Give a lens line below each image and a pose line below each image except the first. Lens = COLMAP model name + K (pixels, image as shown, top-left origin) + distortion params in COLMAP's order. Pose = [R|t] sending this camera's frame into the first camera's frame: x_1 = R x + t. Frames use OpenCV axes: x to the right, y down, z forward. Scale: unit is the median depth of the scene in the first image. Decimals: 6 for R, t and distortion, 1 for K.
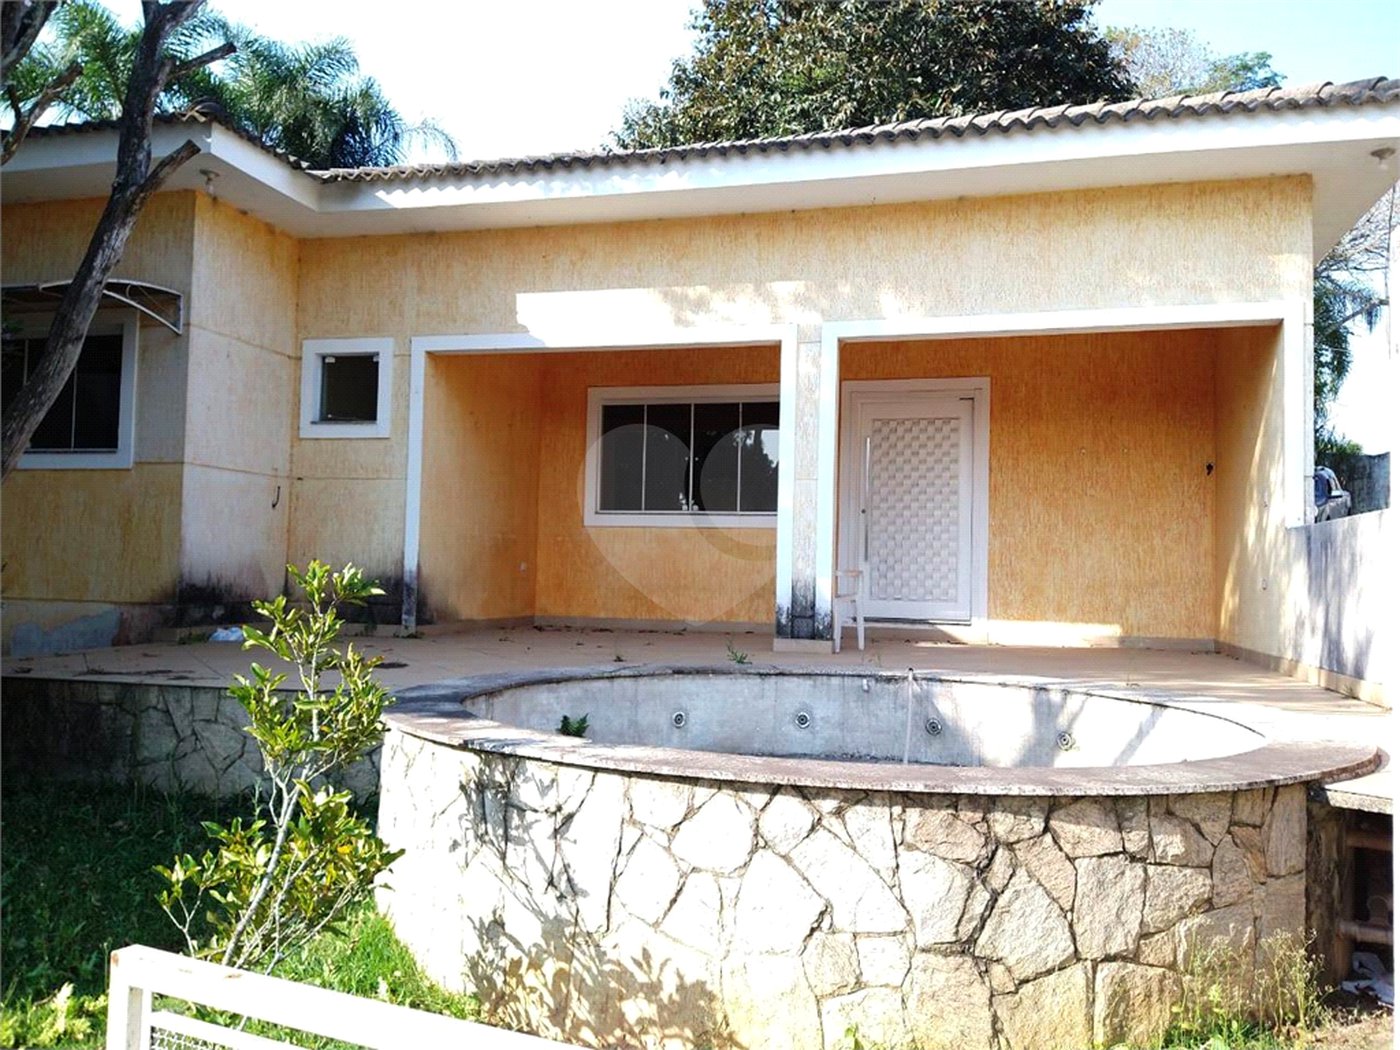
lens RADIAL K [[909.2, 0, 700.0], [0, 909.2, 525.0], [0, 0, 1]] dist [0.001939, 0.000366]
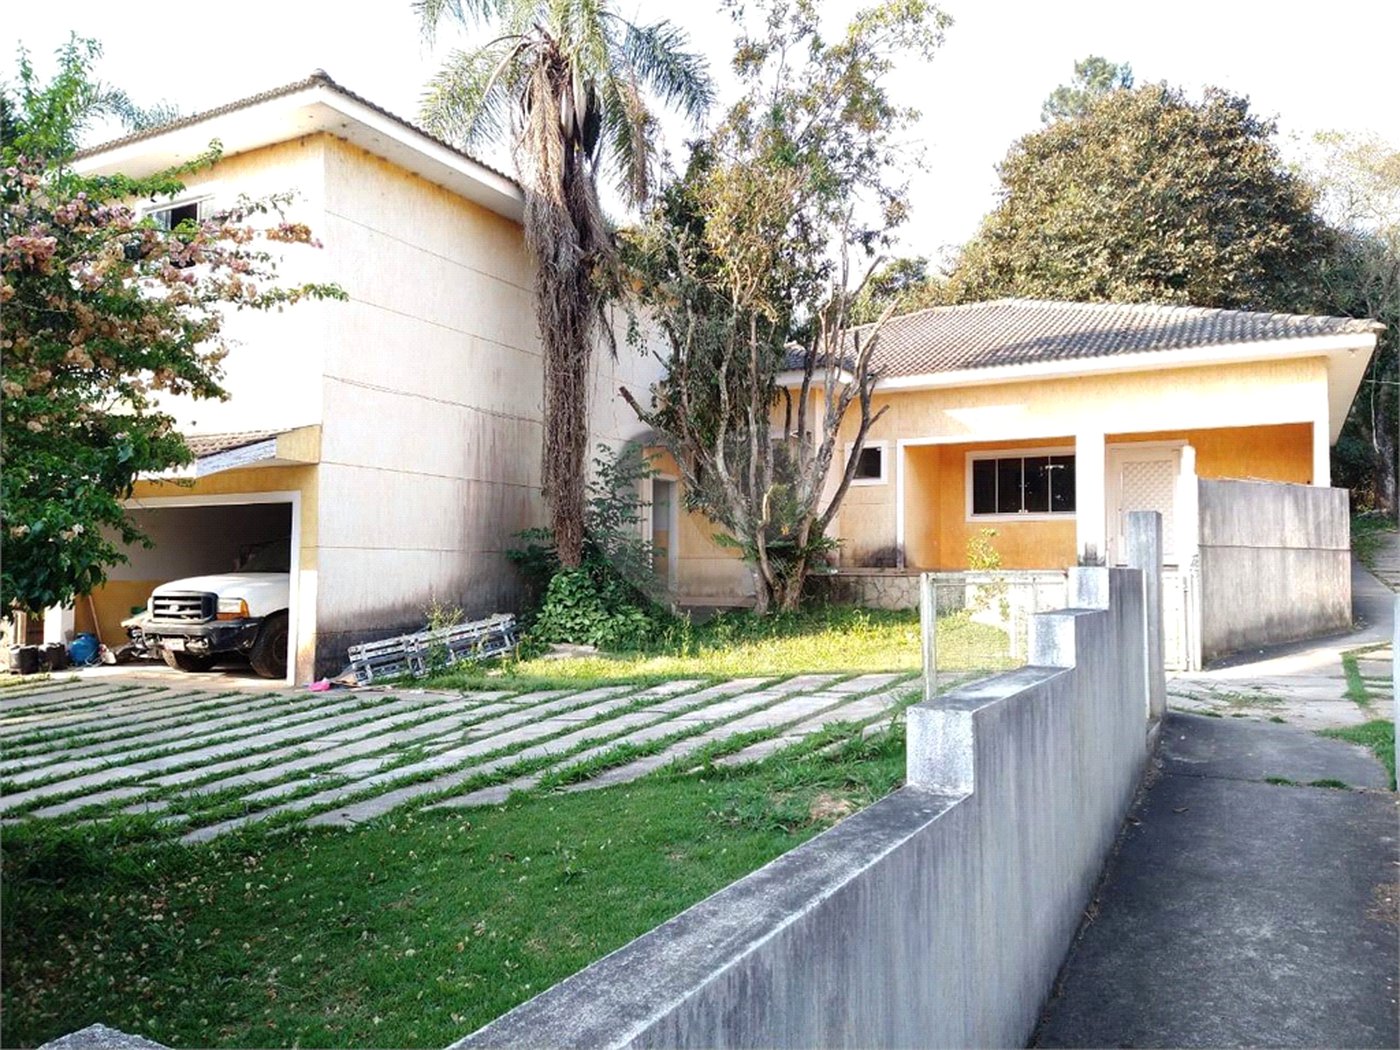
lens RADIAL K [[909.2, 0, 700.0], [0, 909.2, 525.0], [0, 0, 1]] dist [0.001939, 0.000366]
pose [[0.963232, -0.030569, -0.266926, -0.192573], [0.029768, 0.999532, -0.007048, 0.004864], [0.267017, -0.001157, 0.963691, -1.279003]]
